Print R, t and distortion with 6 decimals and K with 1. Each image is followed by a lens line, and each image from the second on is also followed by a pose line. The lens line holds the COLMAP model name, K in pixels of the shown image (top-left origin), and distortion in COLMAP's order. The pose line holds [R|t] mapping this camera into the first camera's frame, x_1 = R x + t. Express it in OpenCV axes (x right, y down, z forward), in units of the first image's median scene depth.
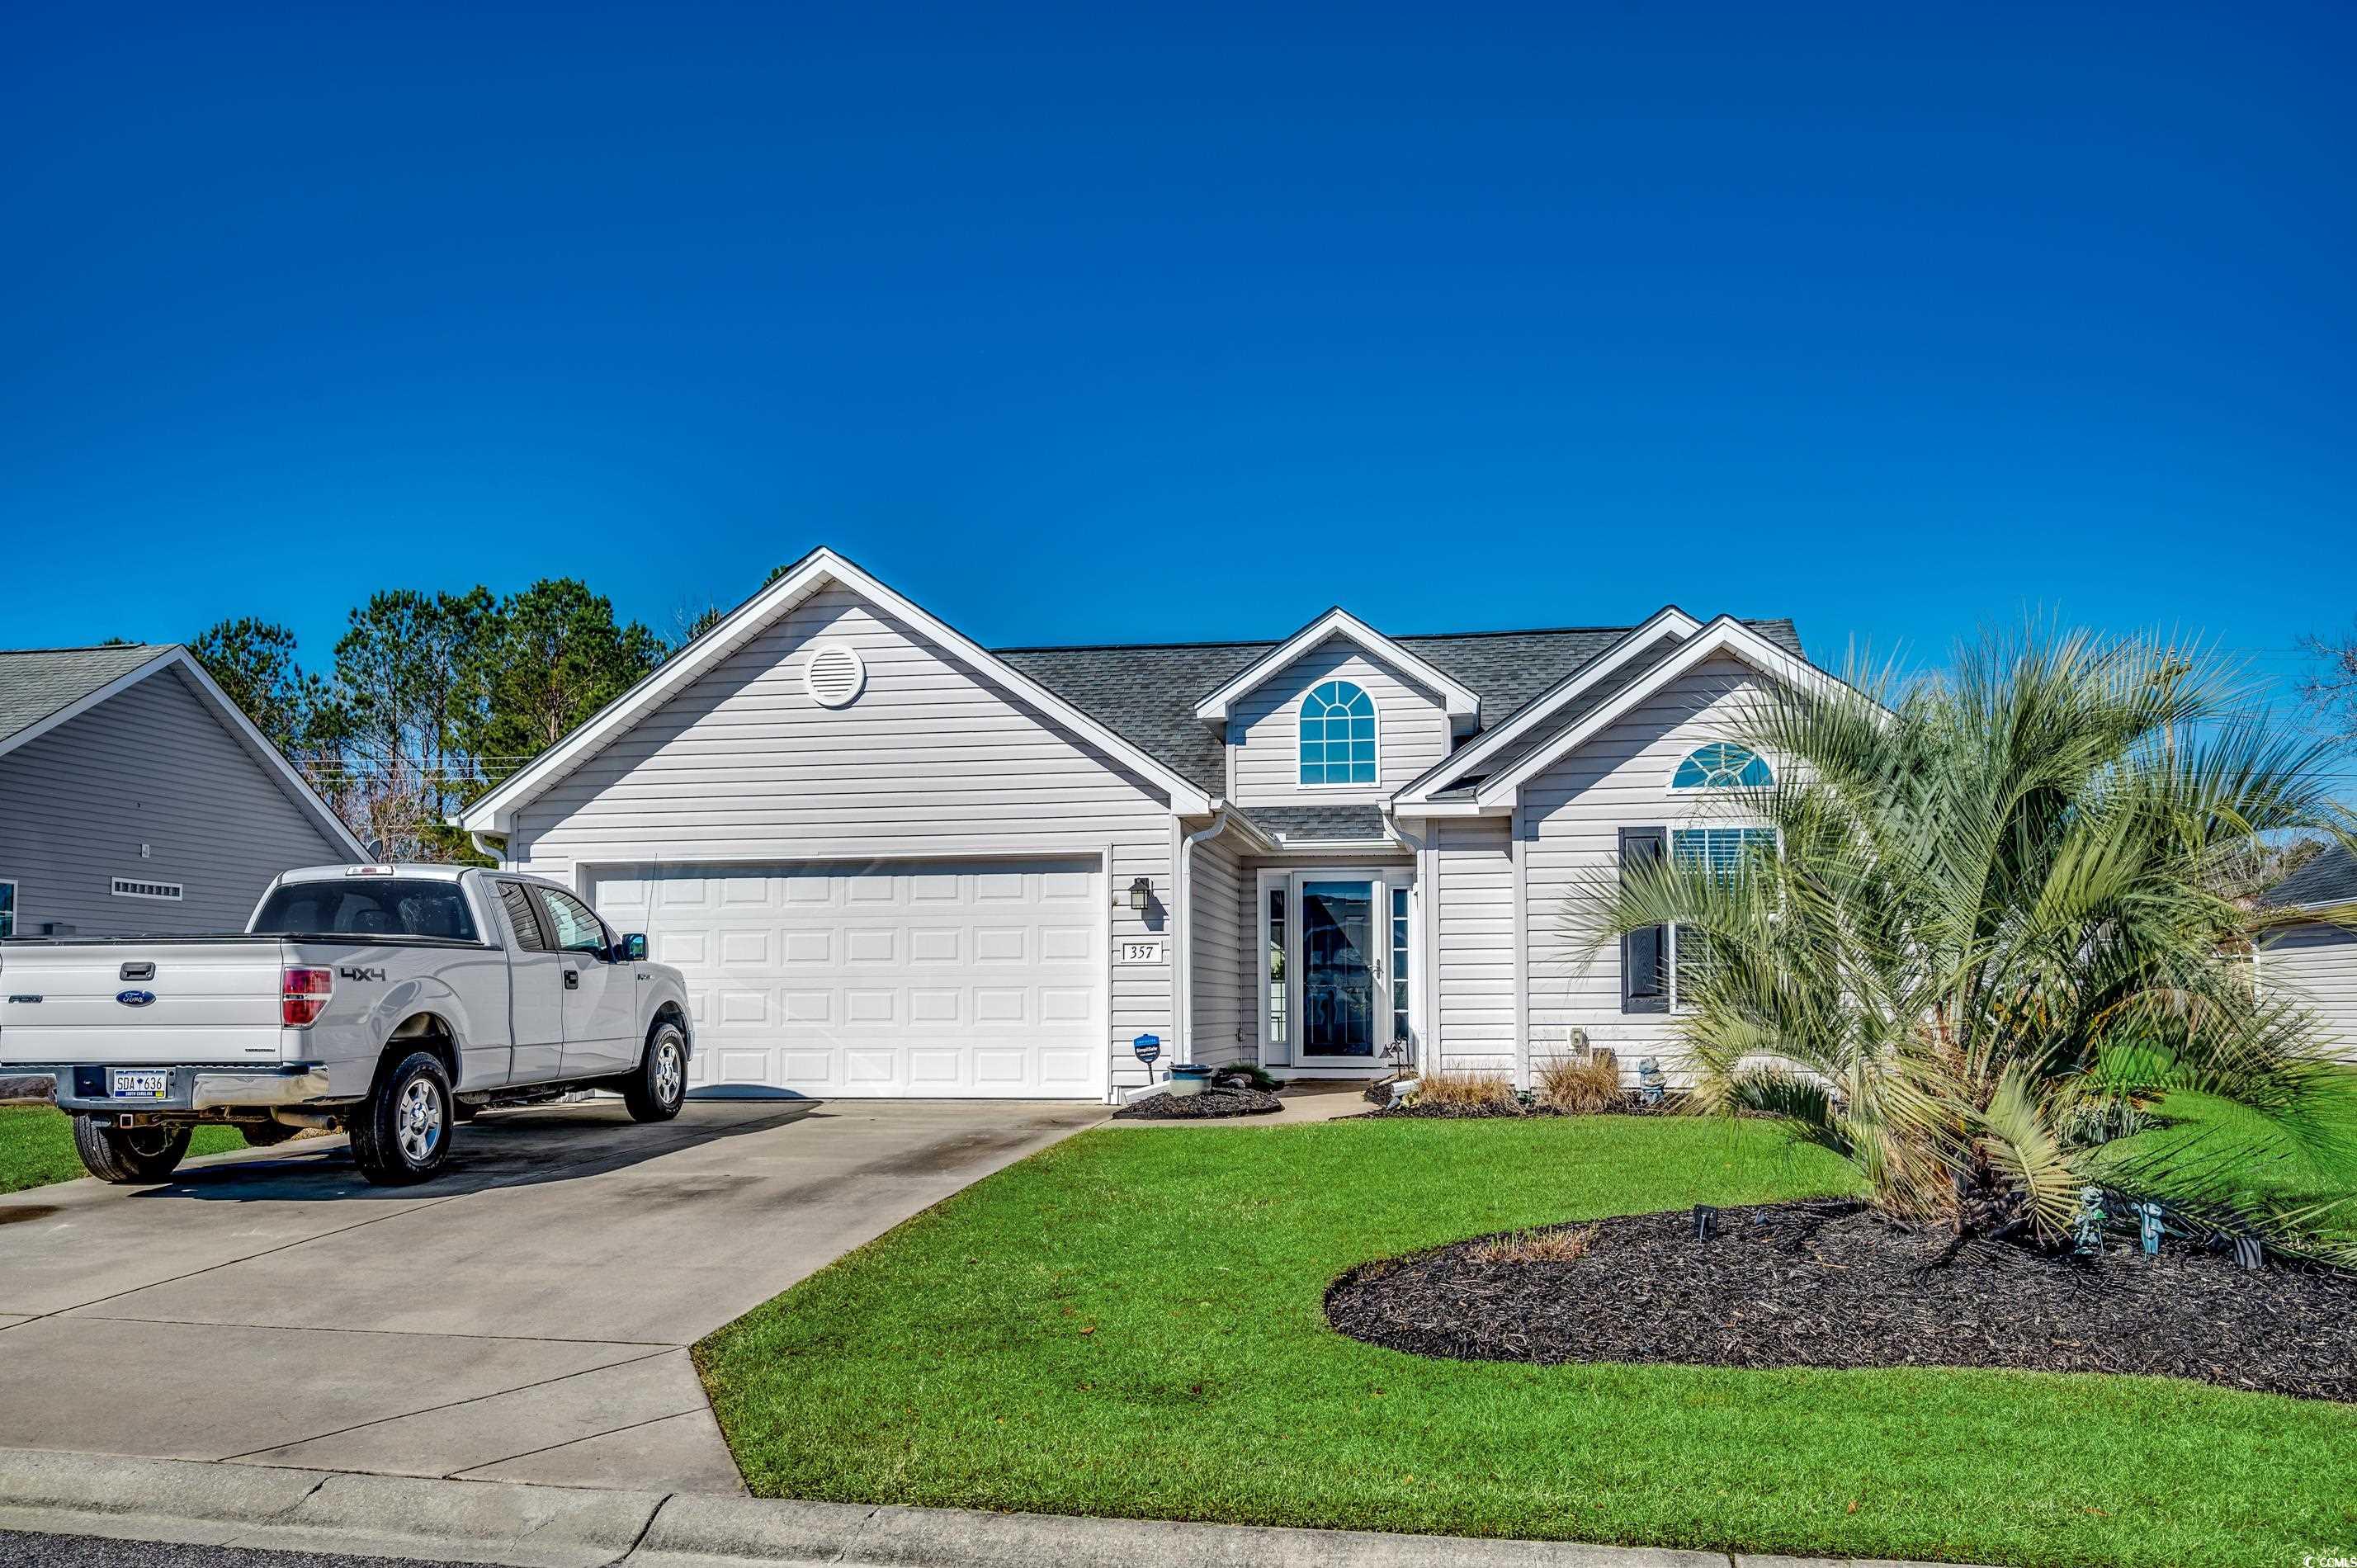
lens RADIAL K [[1639.5, 0, 1172.1], [0, 1639.5, 784.3], [0, 0, 1]] dist [-0.002879, 0.000149]
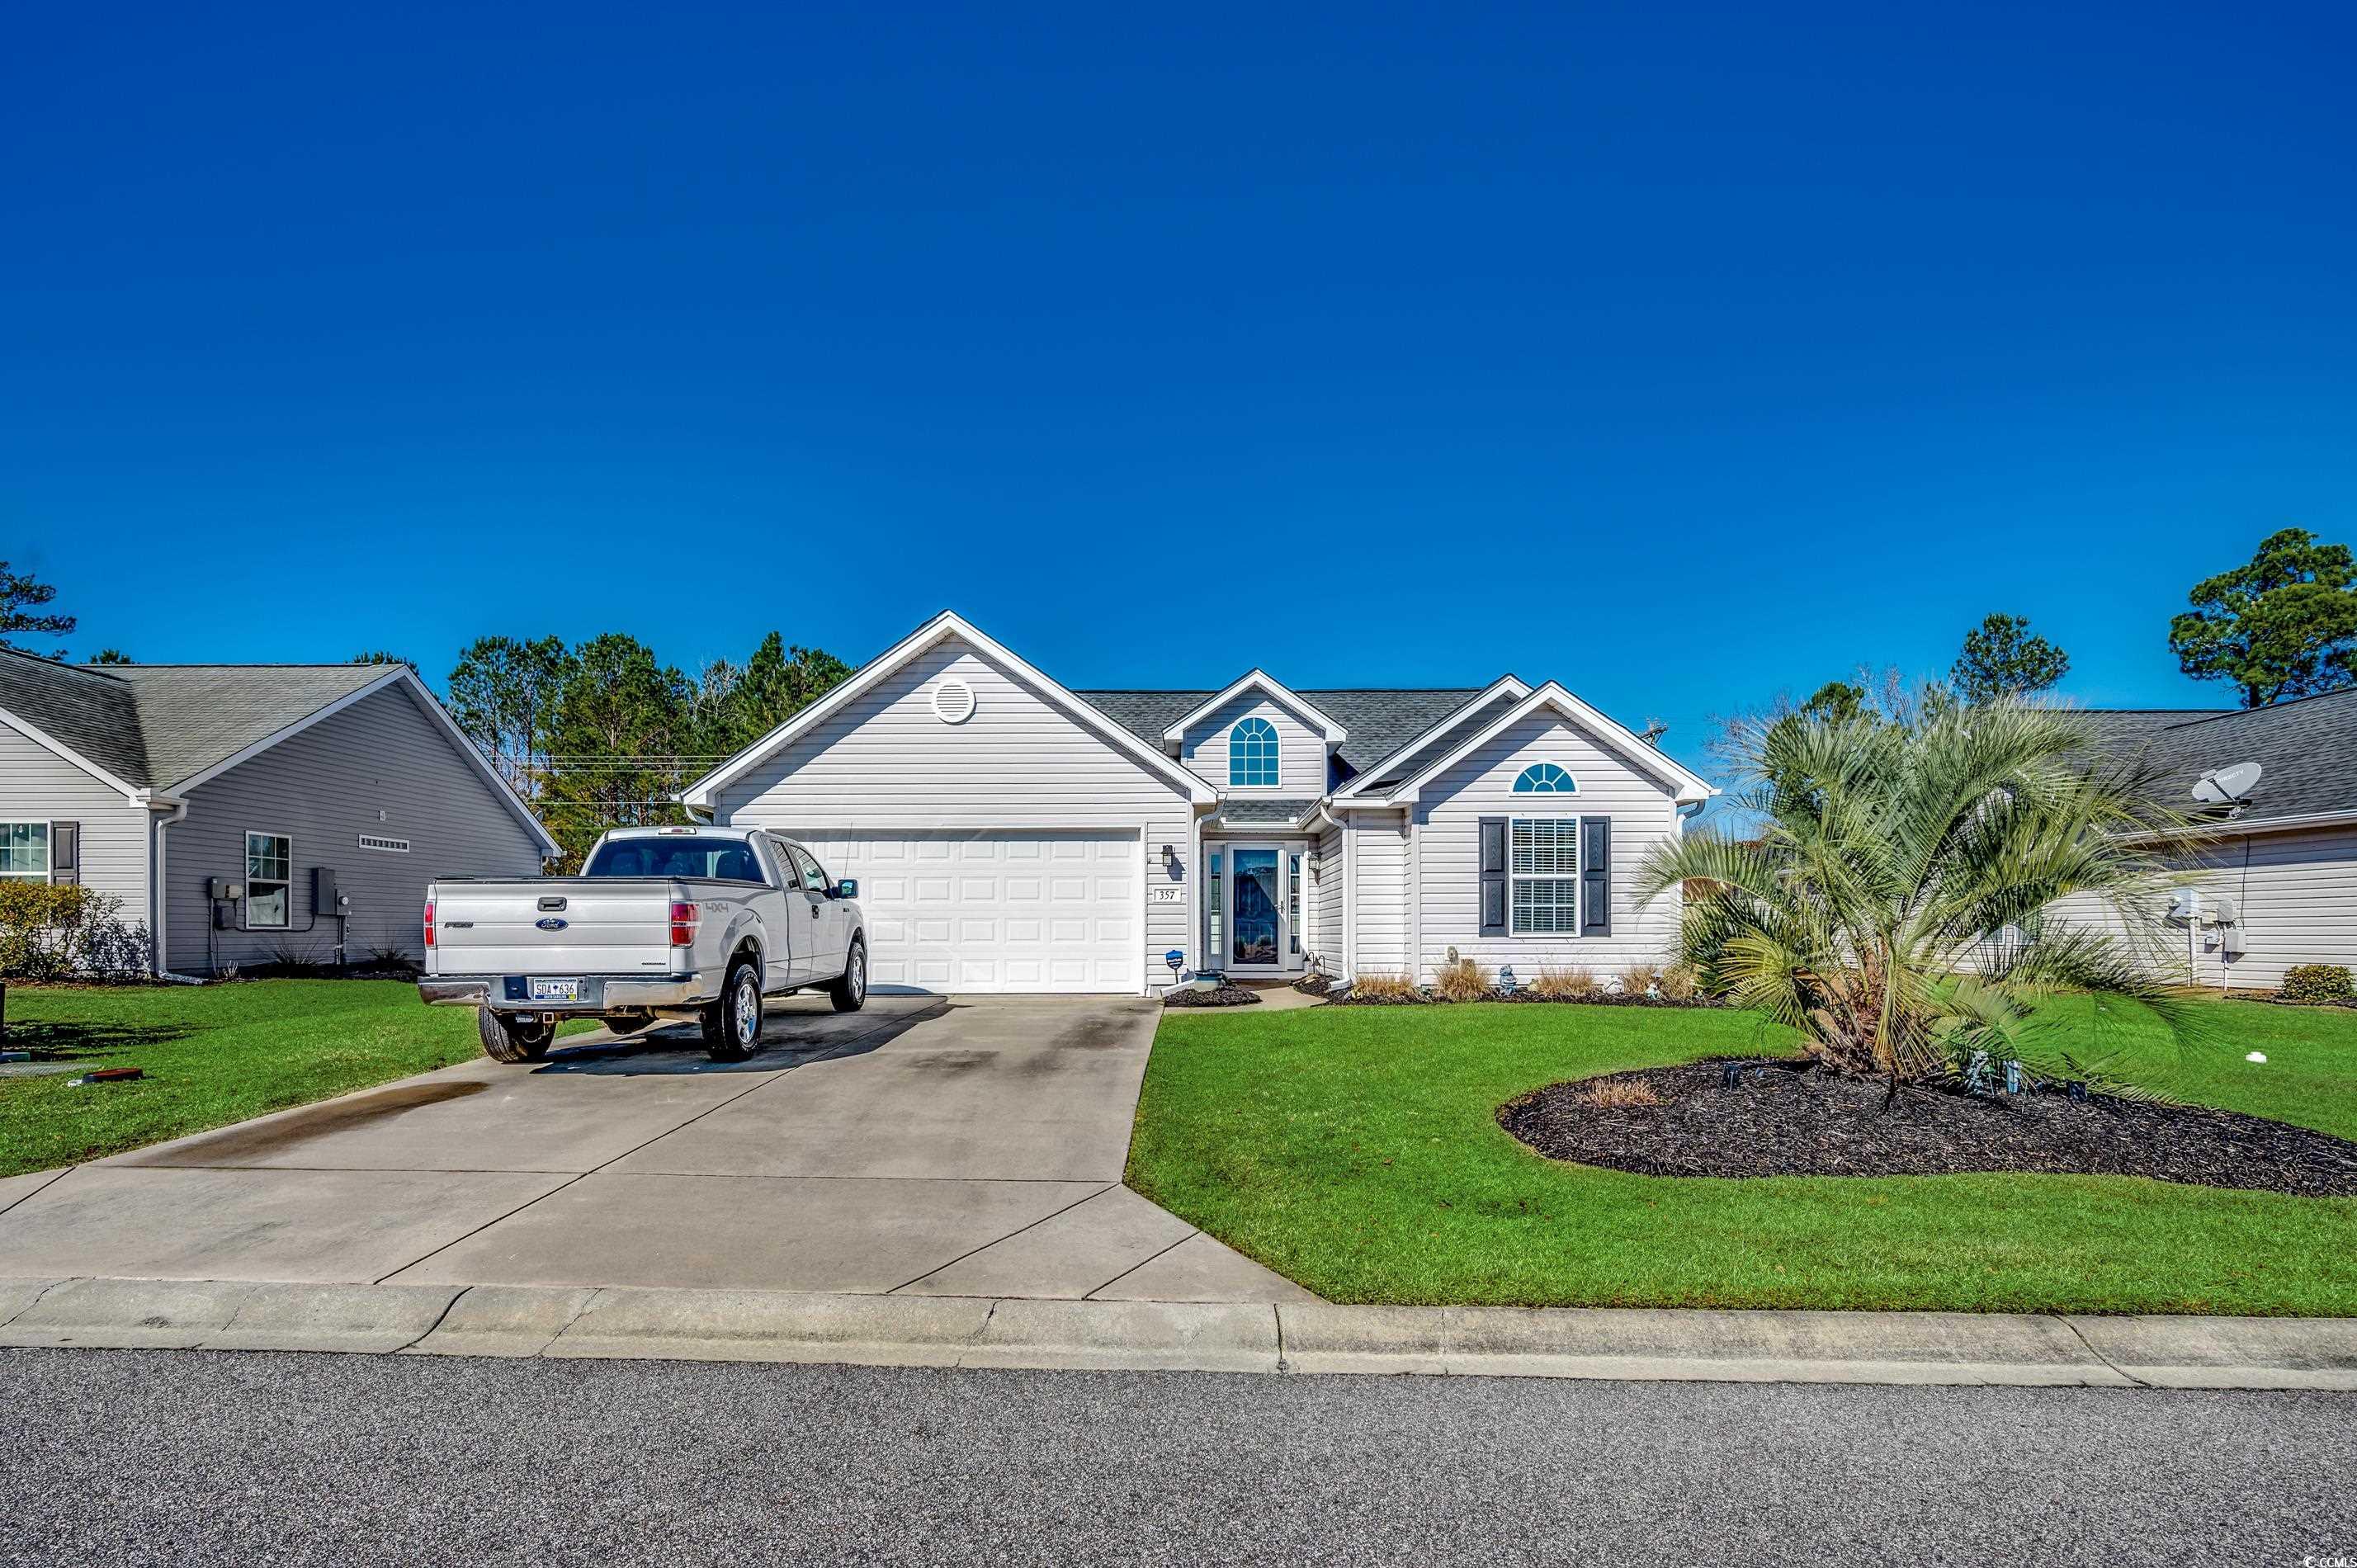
lens RADIAL K [[1057.6, 0, 1183.4], [0, 1057.6, 837.3], [0, 0, 1]] dist [-0.001270, -0.000159]
pose [[0.989889, 0.015277, 0.141016, -0.139024], [-0.021872, 0.998732, 0.045338, 0.006341], [-0.140145, -0.047964, 0.988969, 0.052881]]
